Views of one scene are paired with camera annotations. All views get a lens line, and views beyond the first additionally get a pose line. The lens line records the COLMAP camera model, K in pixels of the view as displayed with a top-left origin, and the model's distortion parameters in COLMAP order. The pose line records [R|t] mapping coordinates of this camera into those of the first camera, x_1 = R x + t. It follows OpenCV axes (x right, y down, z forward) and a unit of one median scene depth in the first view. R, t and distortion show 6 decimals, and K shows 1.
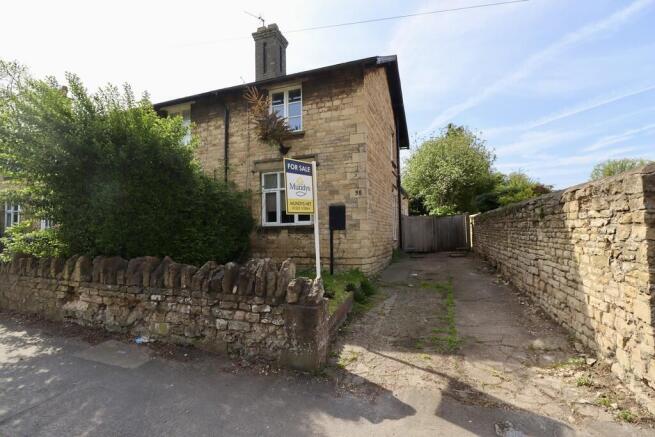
lens RADIAL K [[304.1, 0, 328.9], [0, 304.1, 214.8], [0, 0, 1]] dist [-0.010560, -0.006847]
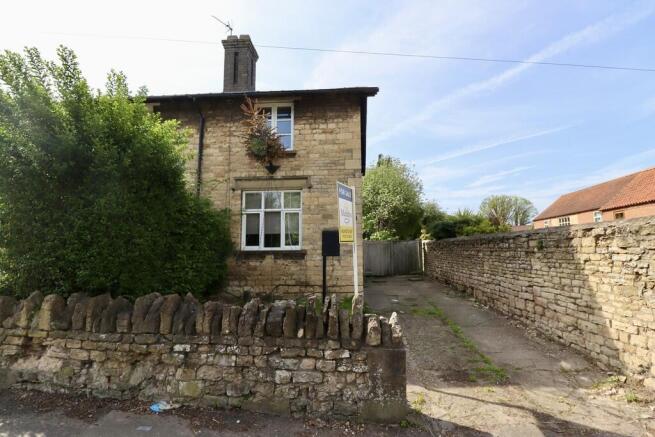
lens RADIAL K [[304.1, 0, 326.1], [0, 304.1, 214.6], [0, 0, 1]] dist [-0.010560, -0.006847]
pose [[0.962773, 0.044749, 0.266580, -0.386060], [-0.027020, 0.997195, -0.069806, -0.020501], [-0.268956, 0.060005, 0.961282, 0.118311]]
